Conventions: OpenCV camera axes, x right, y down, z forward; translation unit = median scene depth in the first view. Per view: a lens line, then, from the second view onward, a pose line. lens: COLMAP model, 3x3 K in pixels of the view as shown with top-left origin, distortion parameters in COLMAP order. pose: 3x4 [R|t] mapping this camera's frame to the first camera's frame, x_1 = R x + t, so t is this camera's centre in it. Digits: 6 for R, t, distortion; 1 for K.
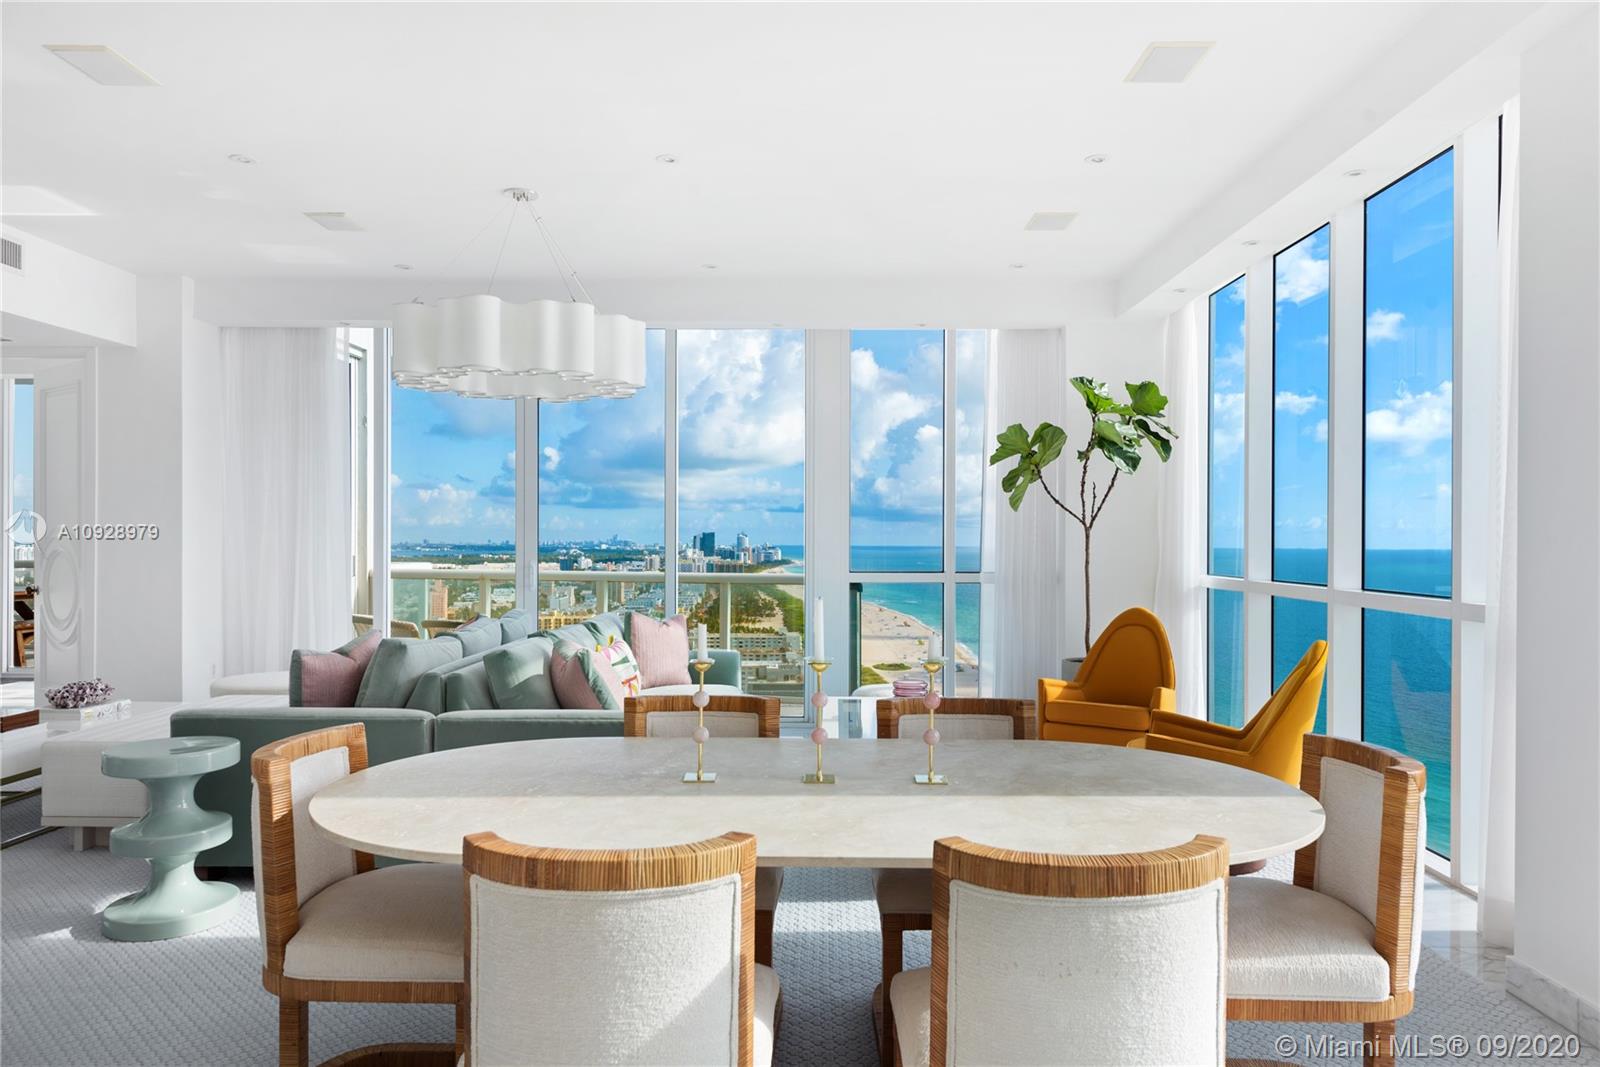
lens RADIAL K [[1072.7, 0, 798.7], [0, 1072.7, 545.7], [0, 0, 1]] dist [-0.001069, -0.001163]
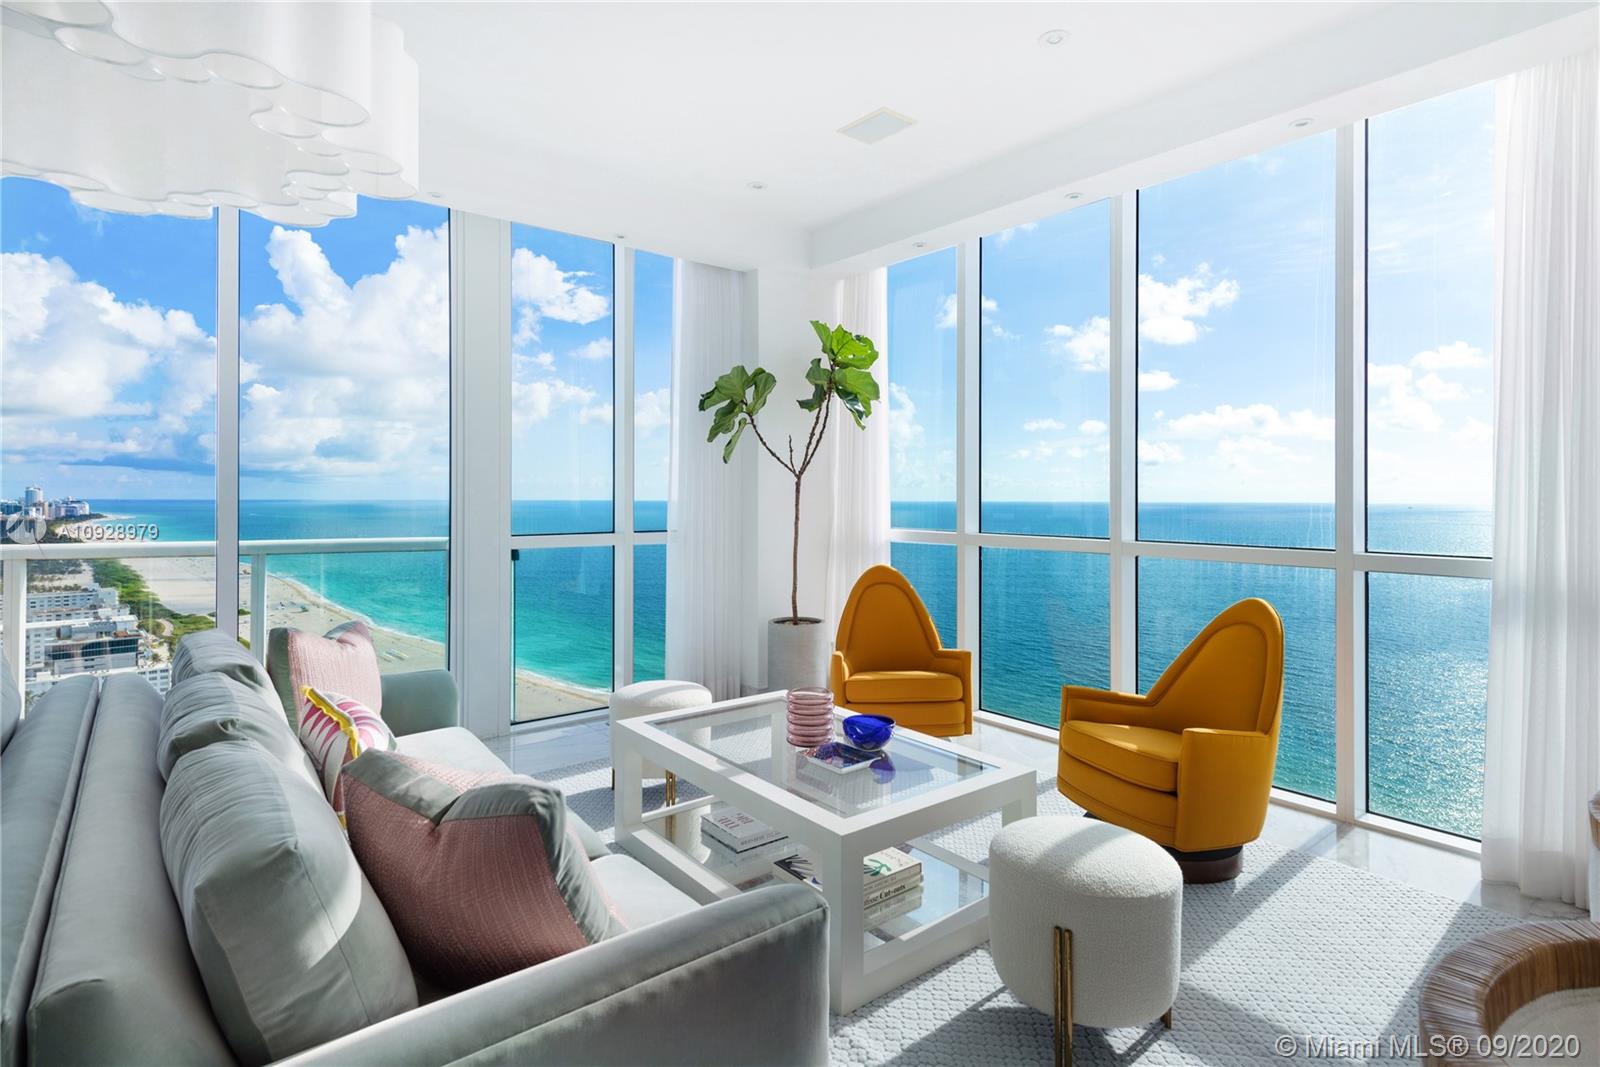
lens RADIAL K [[810.6, 0, 797.7], [0, 810.6, 493.4], [0, 0, 1]] dist [0.009950, -0.000601]
pose [[0.761630, 0.000778, 0.648012, -0.196713], [0.003112, 0.999983, -0.004859, -0.003658], [-0.648005, 0.005717, 0.761615, 0.457366]]
